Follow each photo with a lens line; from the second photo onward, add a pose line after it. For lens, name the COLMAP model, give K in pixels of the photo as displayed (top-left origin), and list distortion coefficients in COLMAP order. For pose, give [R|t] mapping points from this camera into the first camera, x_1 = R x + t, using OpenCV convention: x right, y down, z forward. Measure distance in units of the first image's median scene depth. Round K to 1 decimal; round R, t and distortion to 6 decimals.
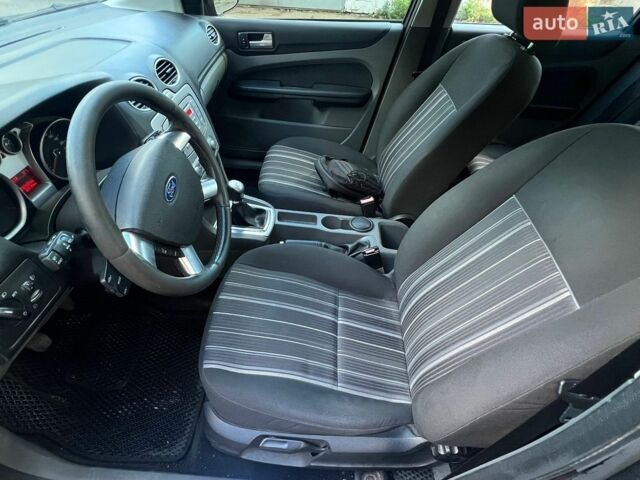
lens RADIAL K [[348.0, 0, 320.0], [0, 348.0, 240.0], [0, 0, 1]] dist [-0.000692, 0.000645]
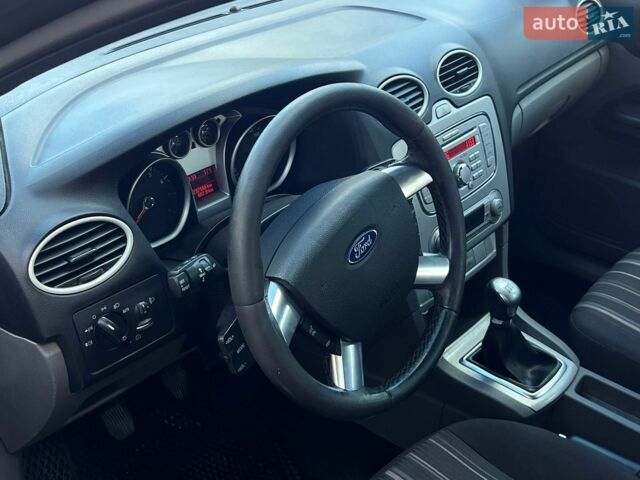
lens RADIAL K [[862.7, 0, 319.7], [0, 862.7, 235.4], [0, 0, 1]] dist [0.126077, -0.043898]
pose [[0.792201, 0.256925, -0.553540, 0.319432], [-0.386446, 0.913219, -0.129193, 0.058268], [0.472310, 0.316260, 0.822741, -0.284595]]
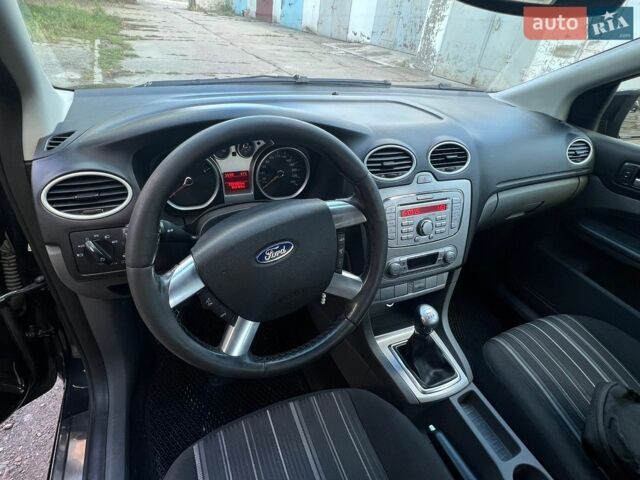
lens RADIAL K [[348.0, 0, 320.0], [0, 348.0, 240.0], [0, 0, 1]] dist [-0.000692, 0.000645]
pose [[0.445011, 0.486486, -0.751862, 0.171411], [-0.658219, 0.746968, 0.093734, -0.268880], [0.607218, 0.453177, 0.652623, 0.461493]]
